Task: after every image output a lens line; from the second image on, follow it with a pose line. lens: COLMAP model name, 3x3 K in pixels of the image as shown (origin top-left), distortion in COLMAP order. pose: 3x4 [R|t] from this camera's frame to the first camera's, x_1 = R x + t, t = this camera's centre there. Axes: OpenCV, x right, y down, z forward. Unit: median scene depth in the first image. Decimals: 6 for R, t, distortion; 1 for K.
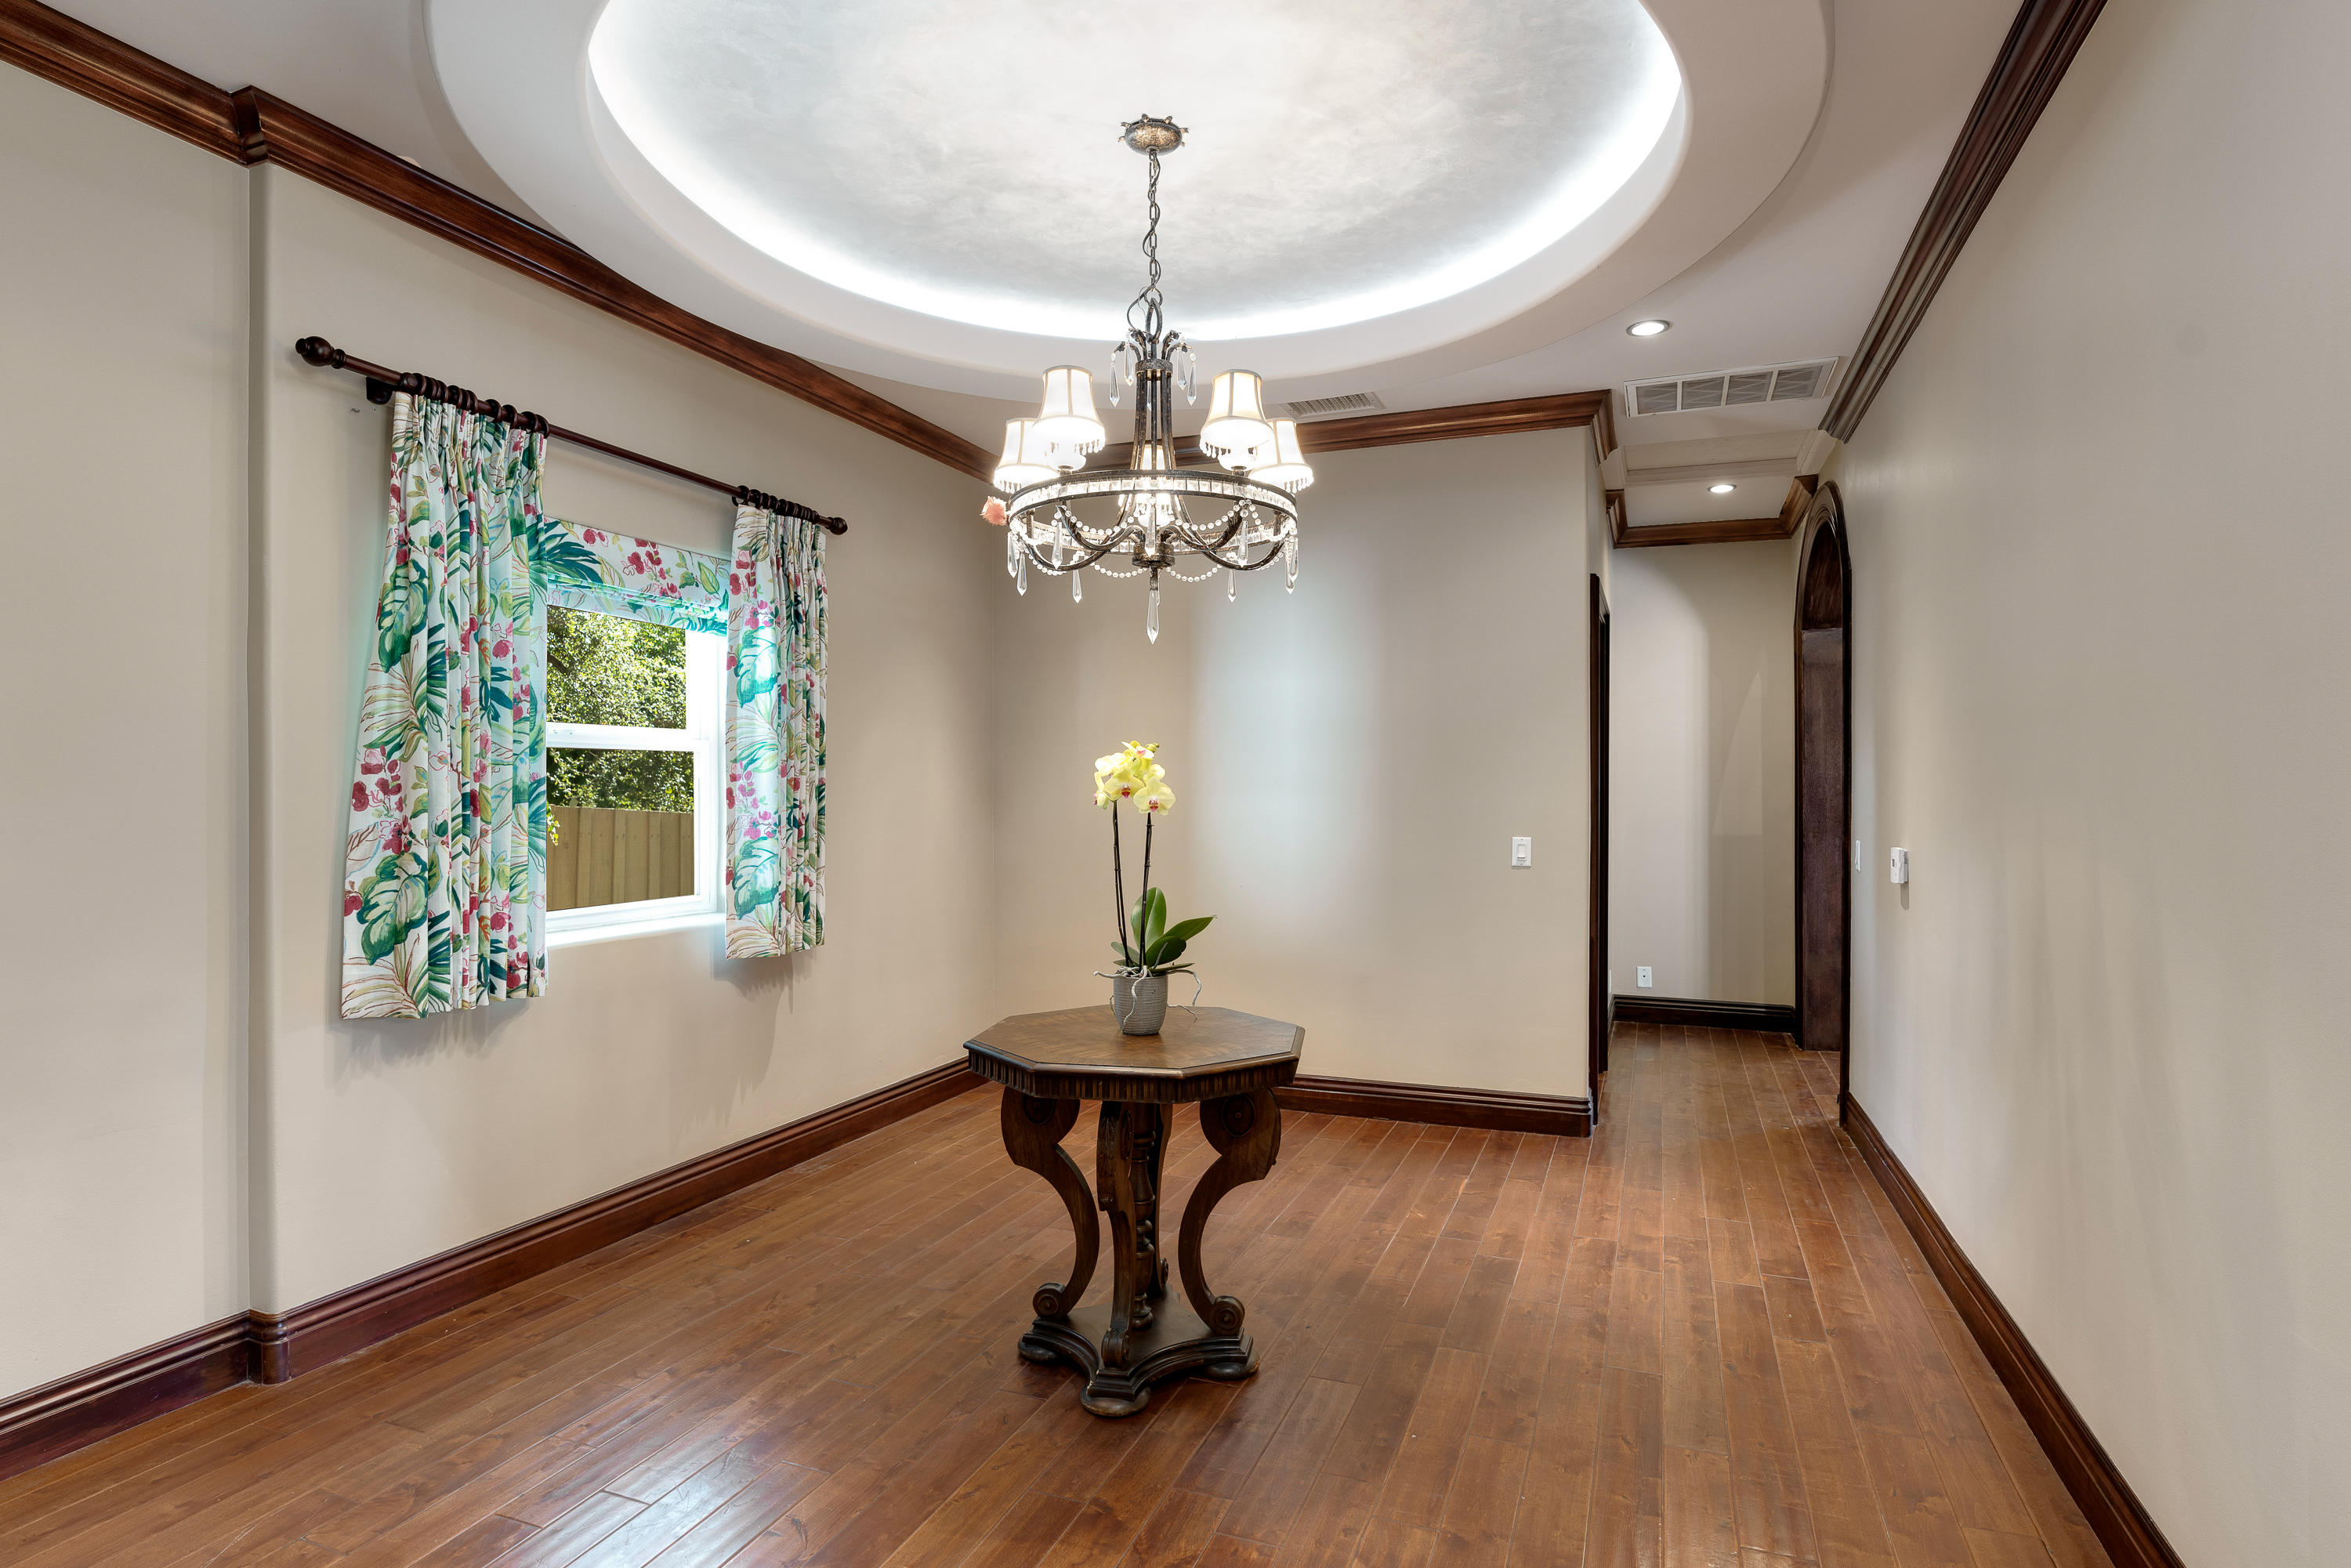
lens RADIAL K [[1085.0, 0, 1175.5], [0, 1085.0, 784.0], [0, 0, 1]] dist [-0.006719, 0.000571]
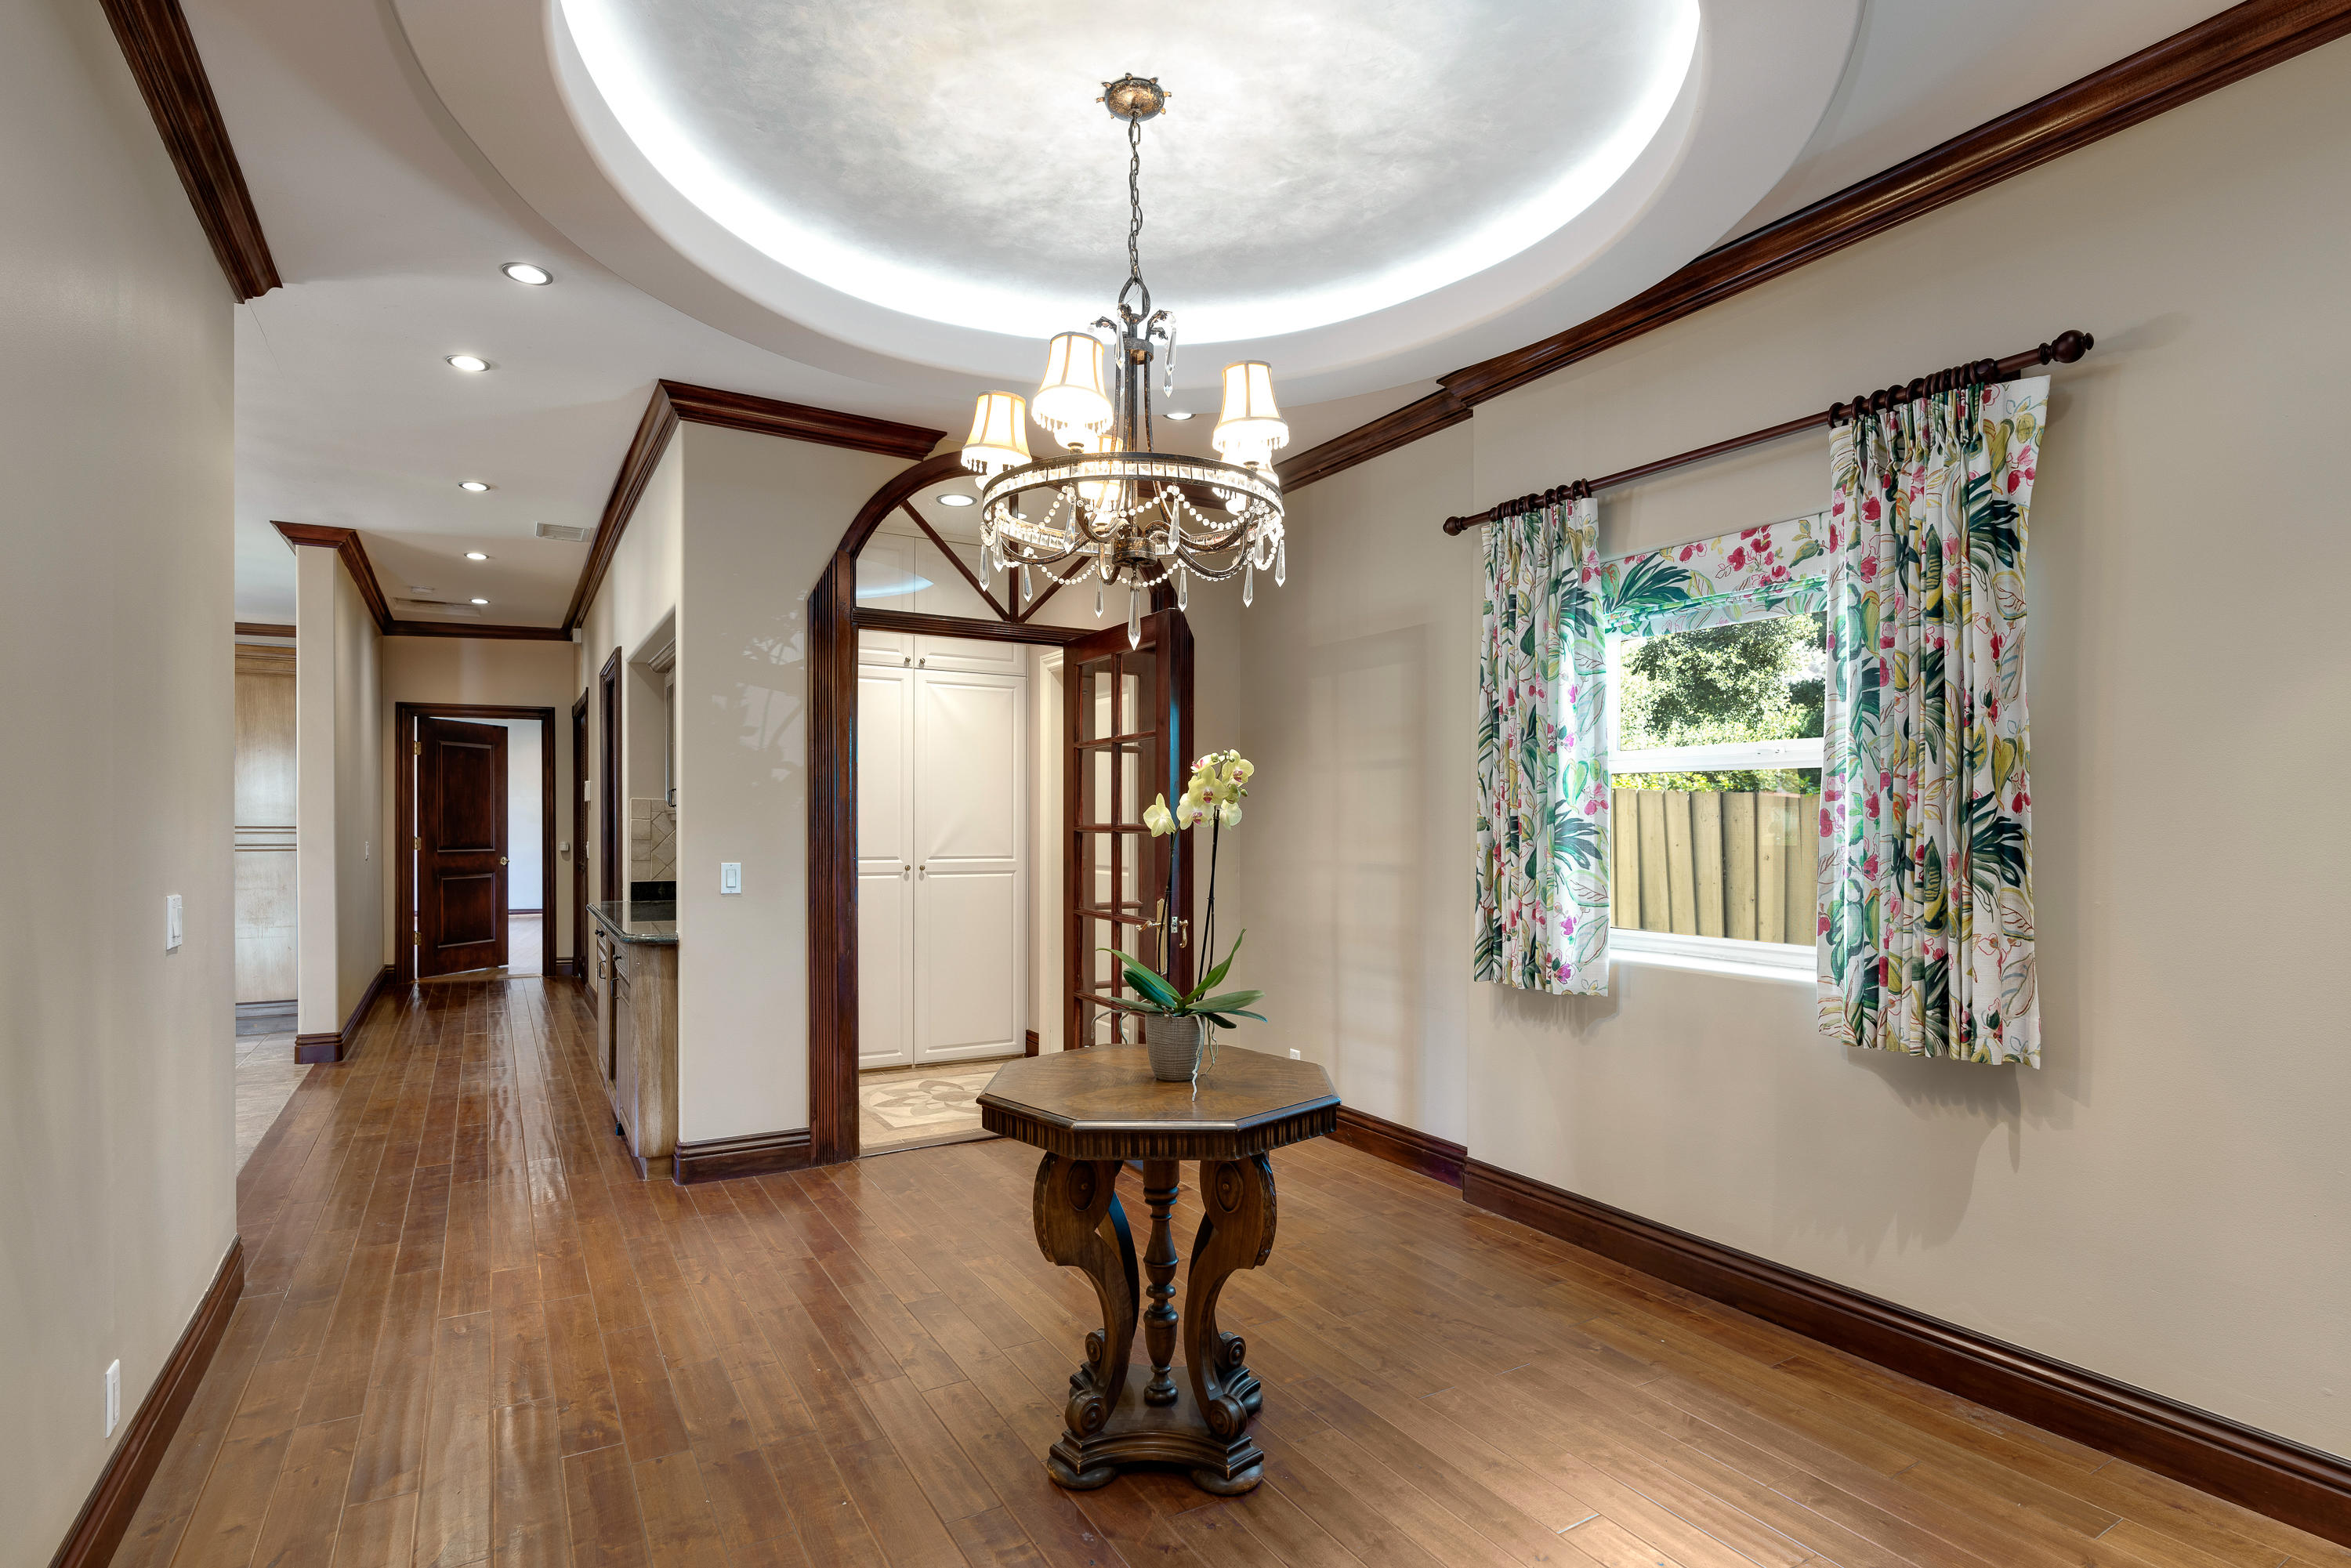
lens RADIAL K [[1166.1, 0, 1175.5], [0, 1166.1, 784.0], [0, 0, 1]] dist [-0.004138, -0.000194]
pose [[-0.569934, -0.027463, -0.821231, 0.590880], [0.005488, 0.999292, -0.037226, 0.016331], [0.821672, -0.025723, -0.569380, 1.236361]]
